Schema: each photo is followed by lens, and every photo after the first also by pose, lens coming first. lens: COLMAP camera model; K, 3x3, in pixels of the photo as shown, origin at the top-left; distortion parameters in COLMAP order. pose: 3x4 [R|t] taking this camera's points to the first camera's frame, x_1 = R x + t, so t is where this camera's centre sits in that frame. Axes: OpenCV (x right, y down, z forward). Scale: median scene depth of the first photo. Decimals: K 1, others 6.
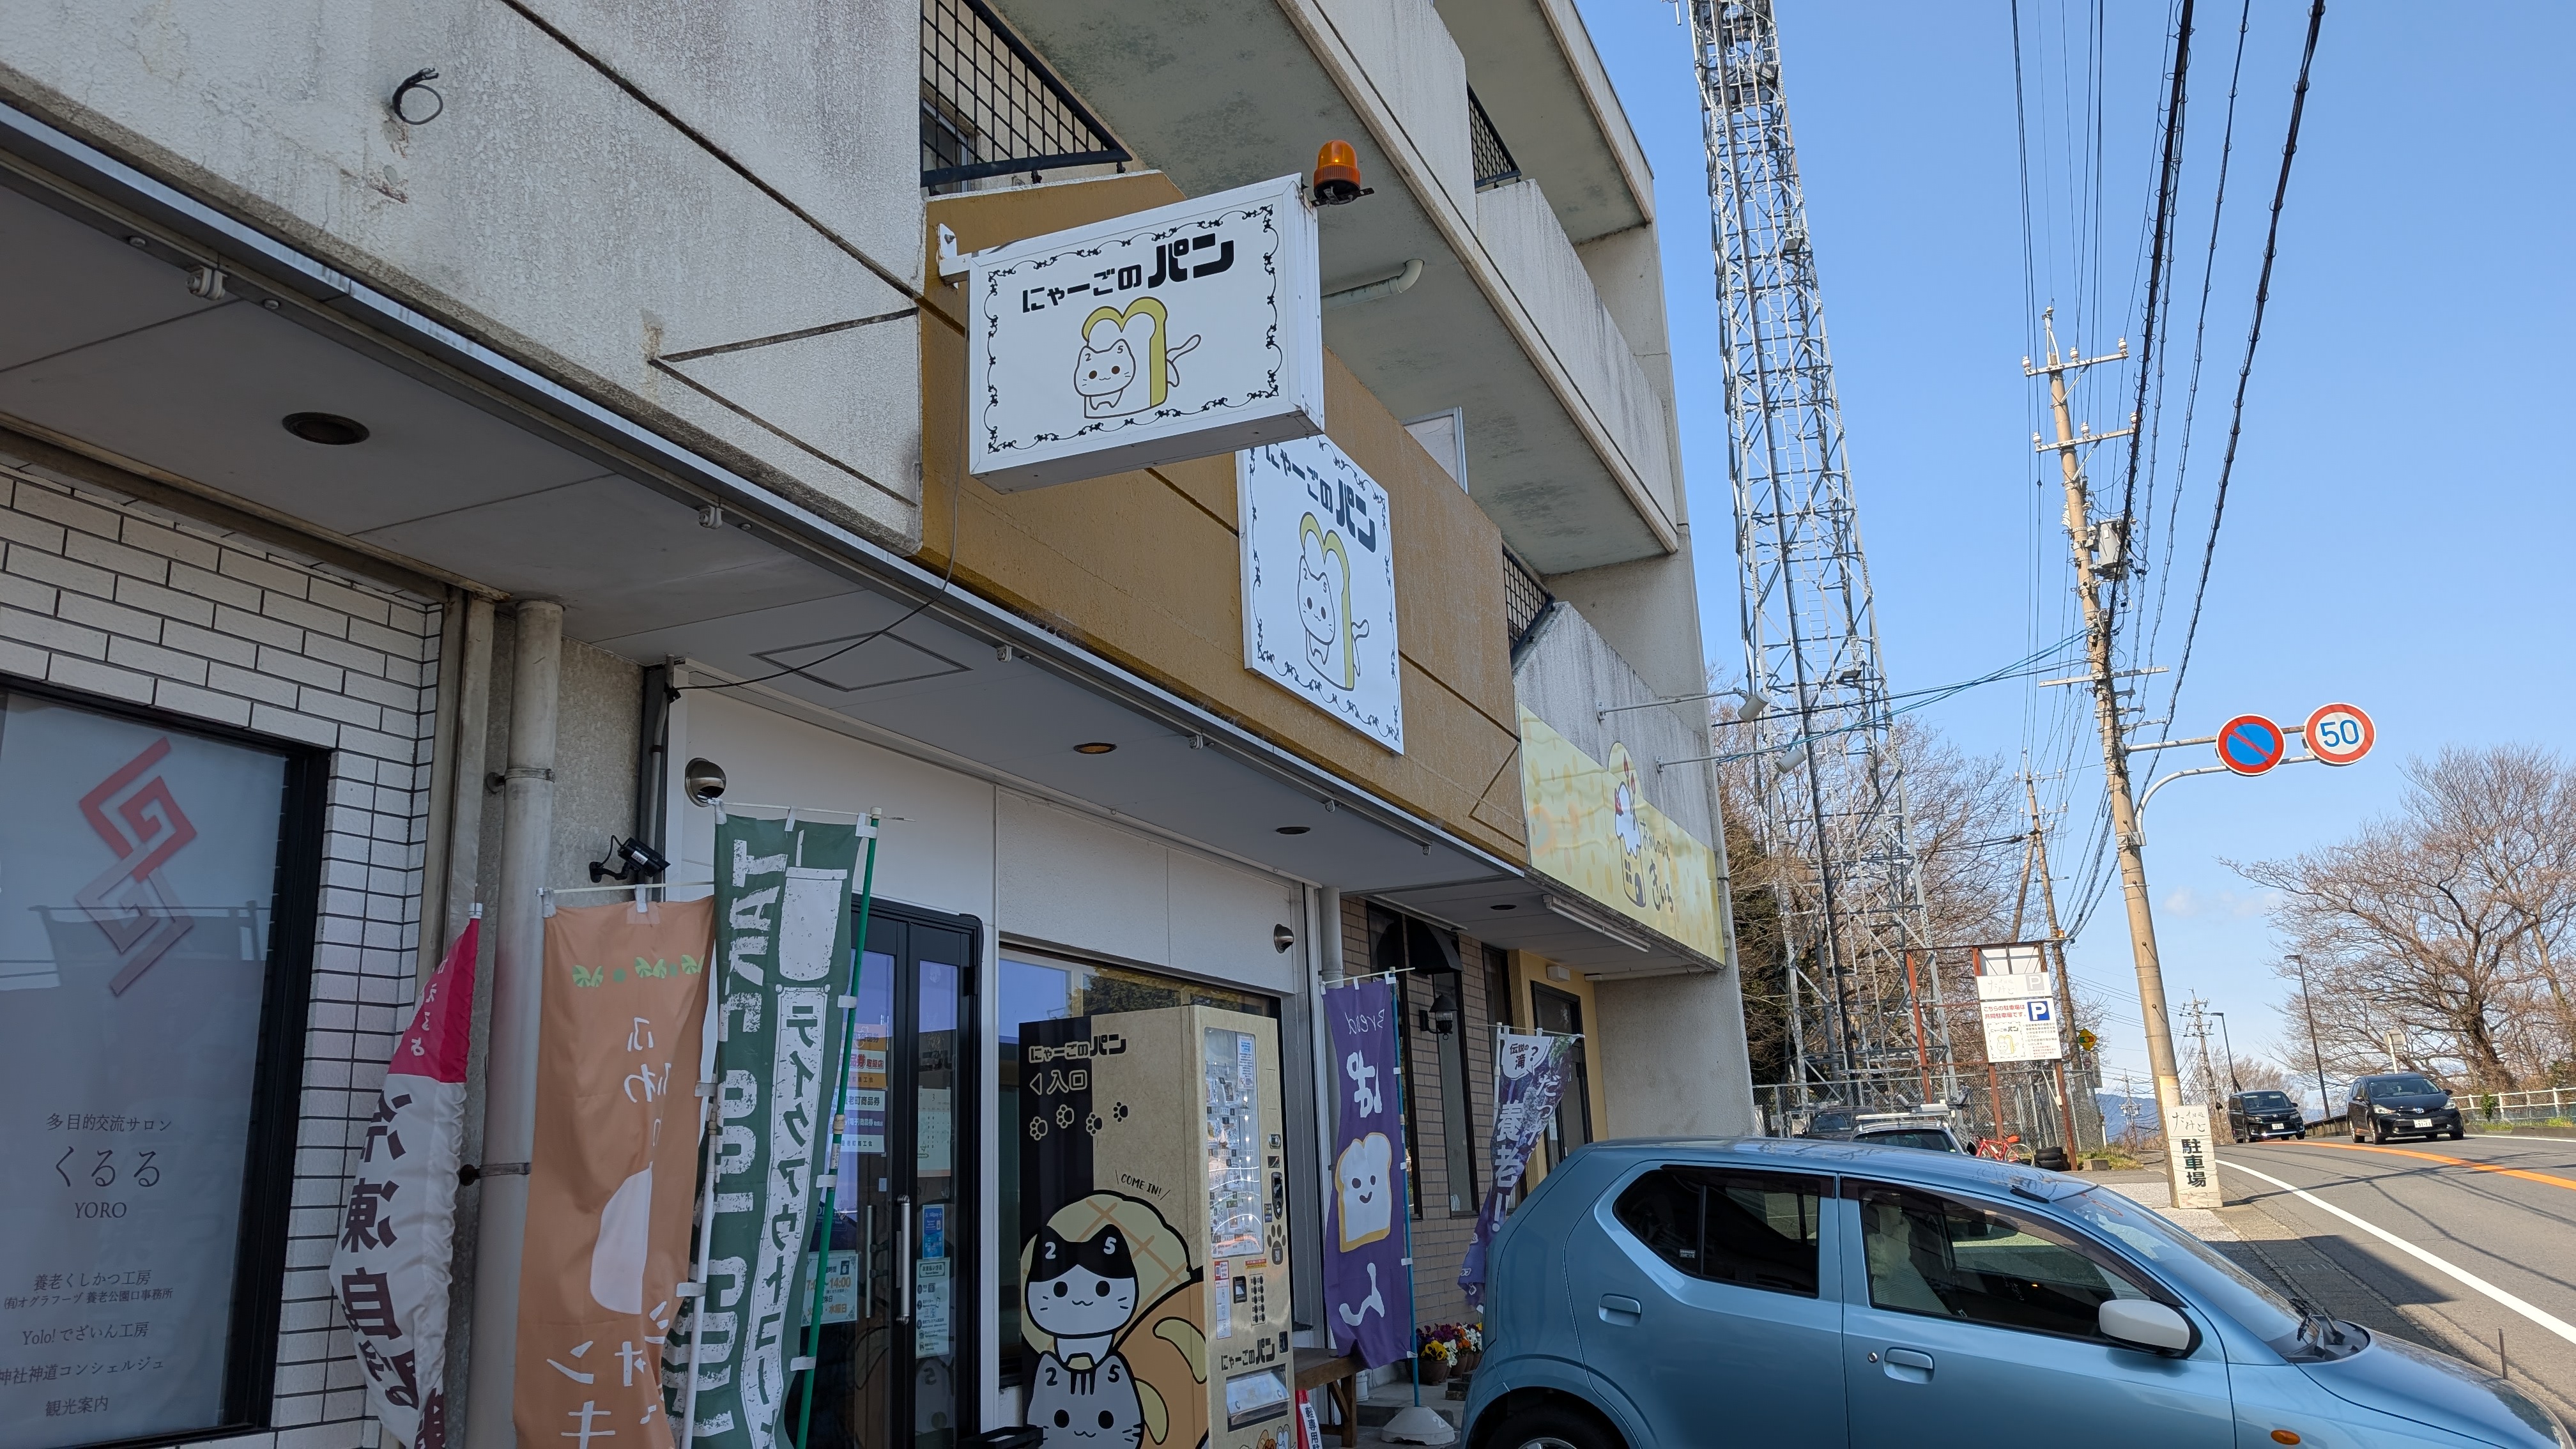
lens RADIAL K [[1831.4, 0, 1280.8], [0, 1831.4, 718.4], [0, 0, 1]] dist [0.050863, -0.056387]
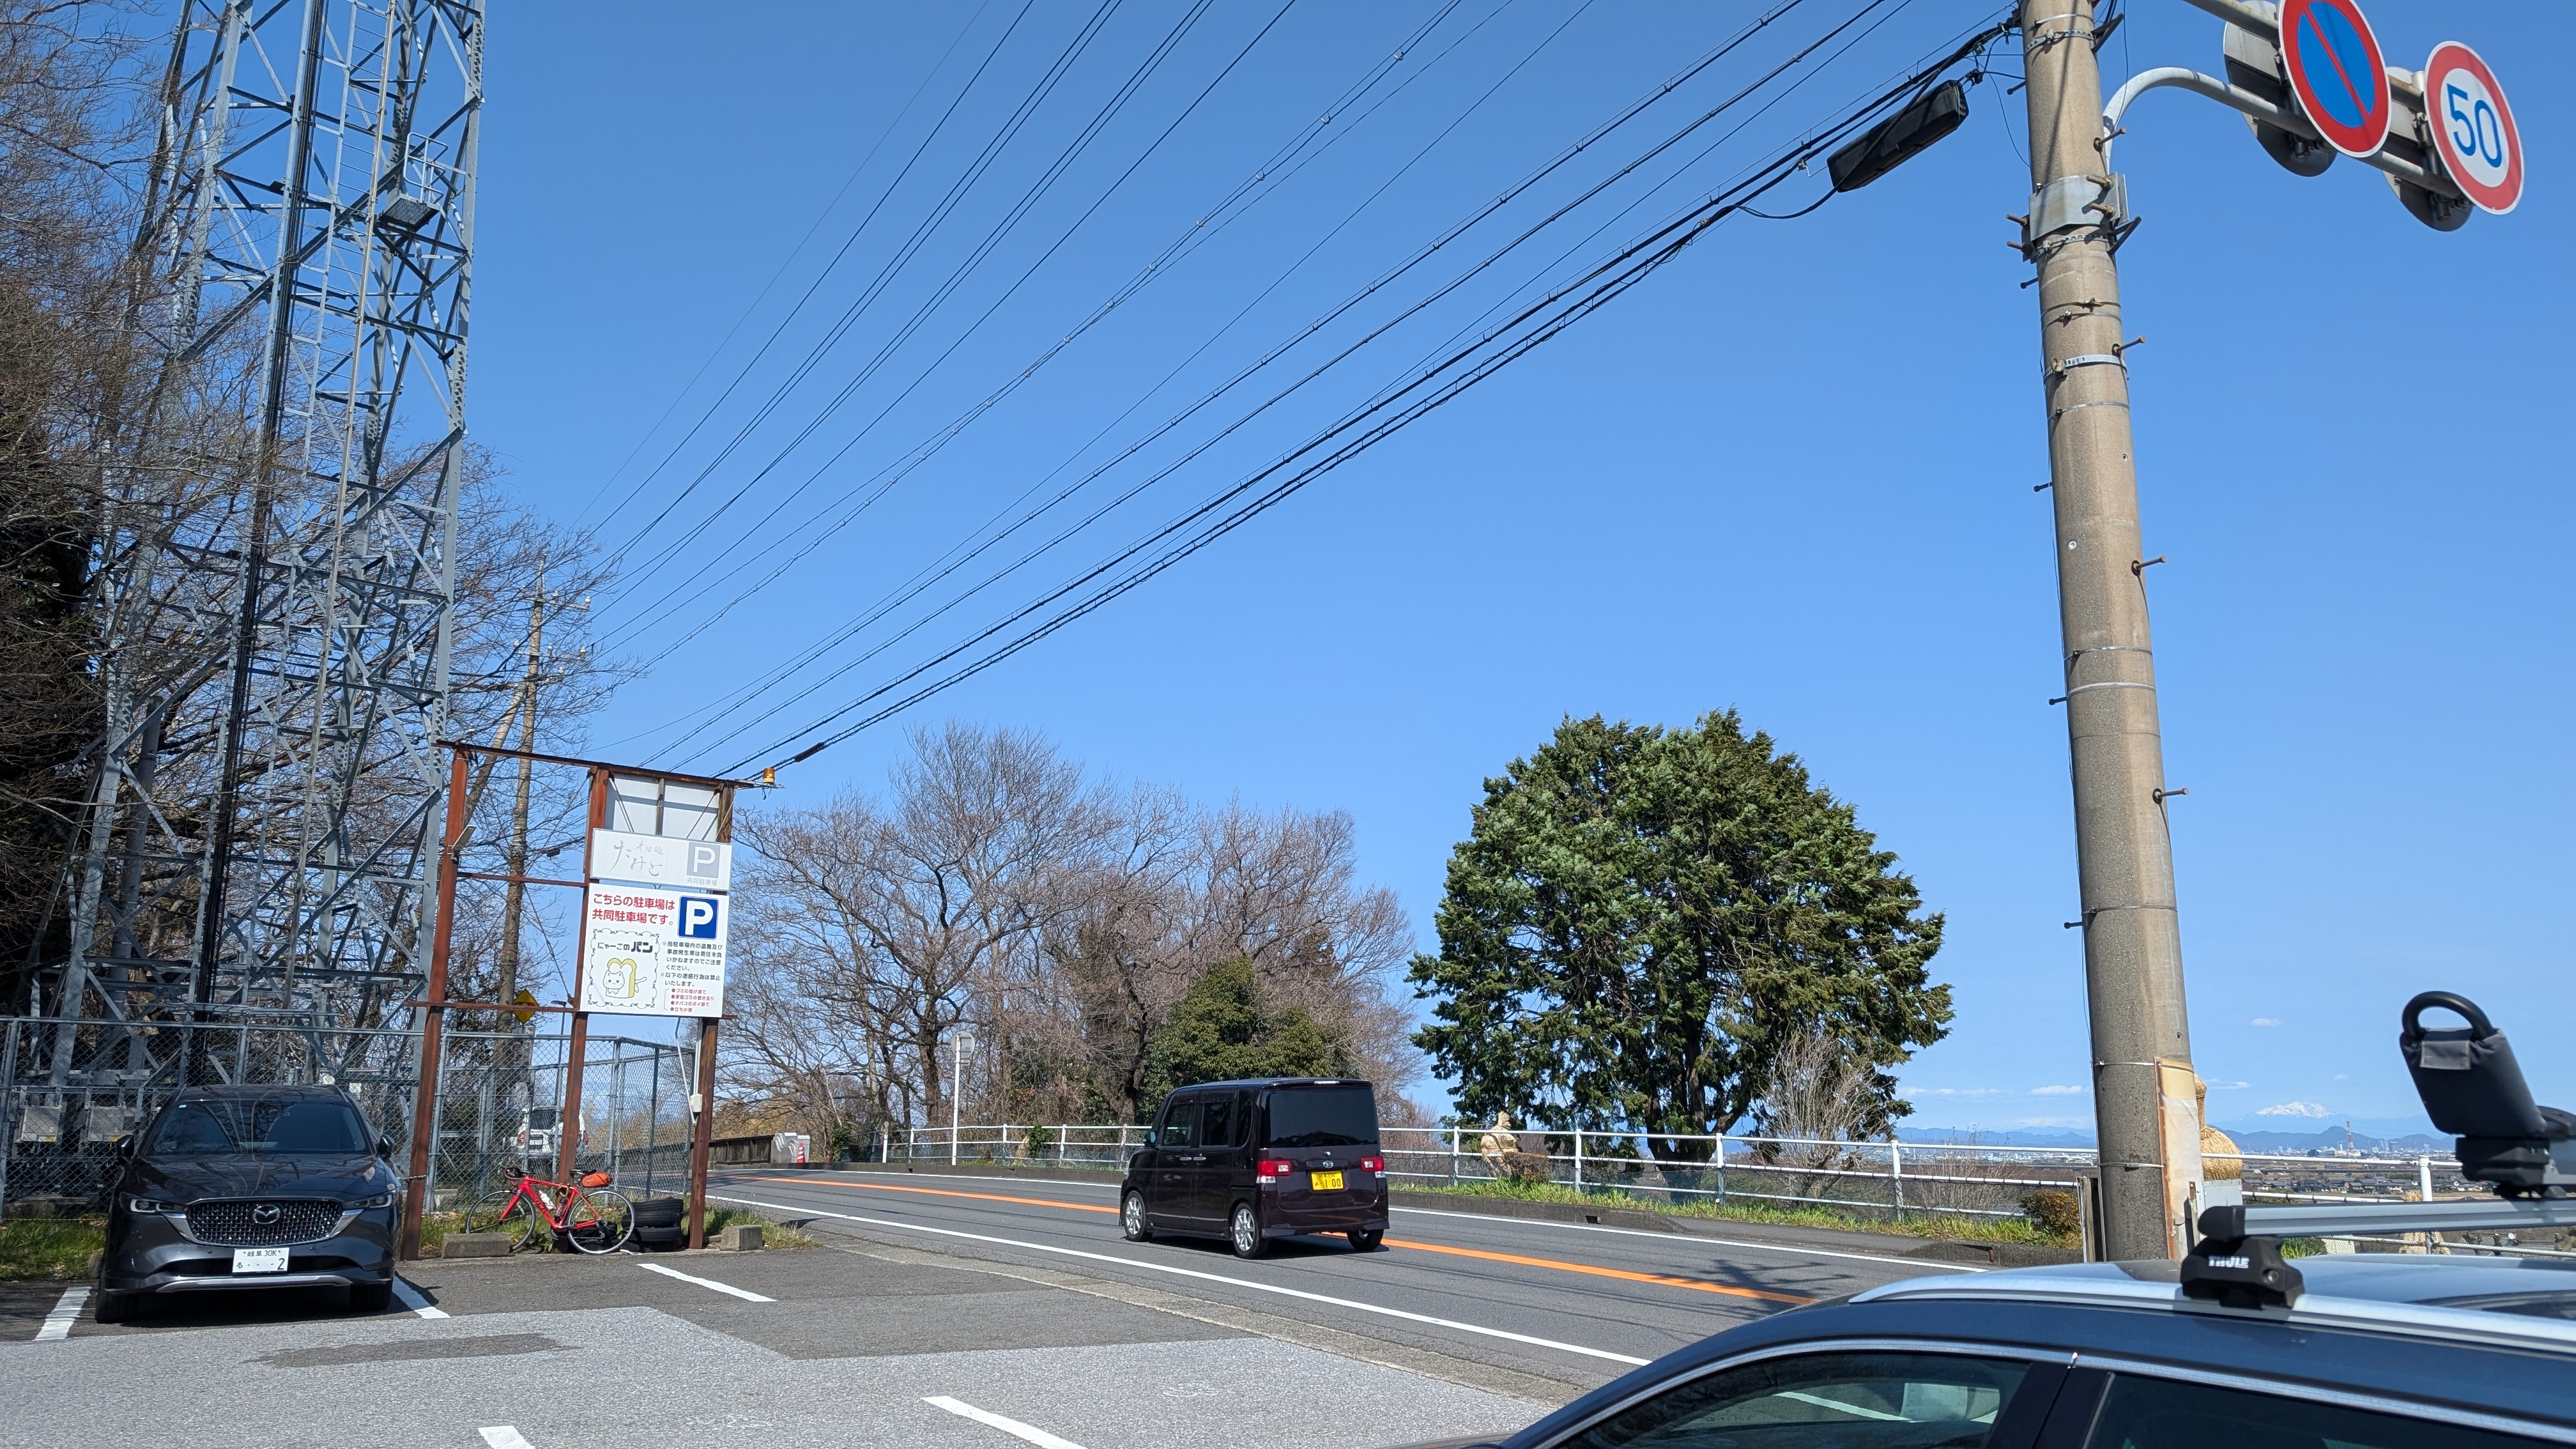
lens RADIAL K [[1831.4, 0, 1291.9], [0, 1831.4, 736.0], [0, 0, 1]] dist [0.050863, -0.056387]
pose [[0.607796, 0.217591, 0.763700, 0.802169], [-0.224135, 0.969630, -0.097885, 0.801019], [-0.761805, -0.111678, 0.638107, 3.706350]]
